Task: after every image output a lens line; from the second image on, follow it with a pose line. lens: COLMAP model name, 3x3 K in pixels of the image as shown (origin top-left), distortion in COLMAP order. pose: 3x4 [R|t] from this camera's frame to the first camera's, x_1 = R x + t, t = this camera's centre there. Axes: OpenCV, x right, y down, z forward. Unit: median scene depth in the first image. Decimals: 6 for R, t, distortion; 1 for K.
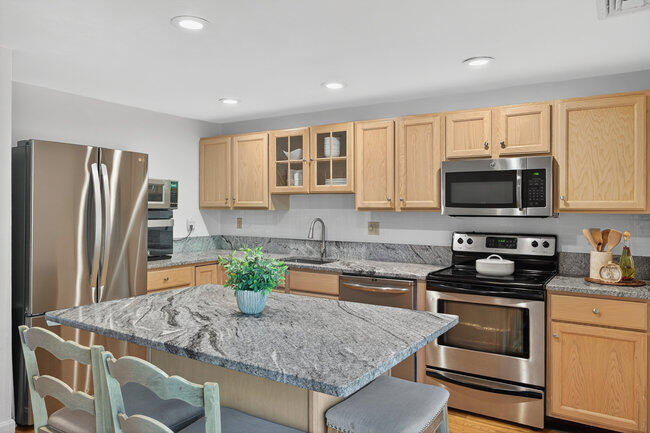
lens RADIAL K [[462.7, 0, 325.5], [0, 462.7, 212.3], [0, 0, 1]] dist [-0.001085, 0.001240]
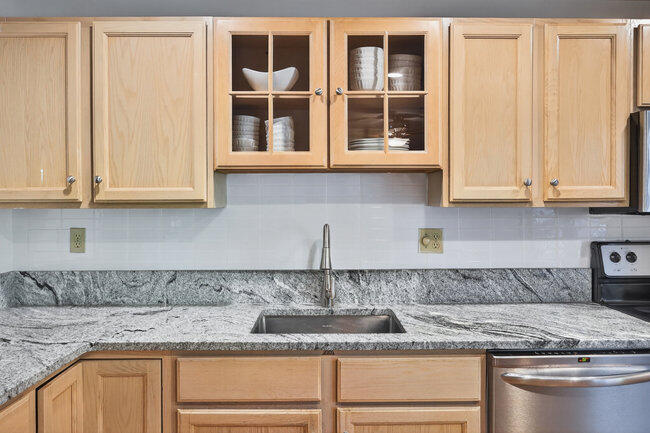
lens RADIAL K [[506.4, 0, 325.5], [0, 506.4, 206.9], [0, 0, 1]] dist [-0.006304, -0.001500]
pose [[0.834293, -0.011686, 0.551198, -0.320818], [0.013460, 0.999909, 0.000828, -0.005116], [-0.551157, 0.006728, 0.834374, 0.629181]]
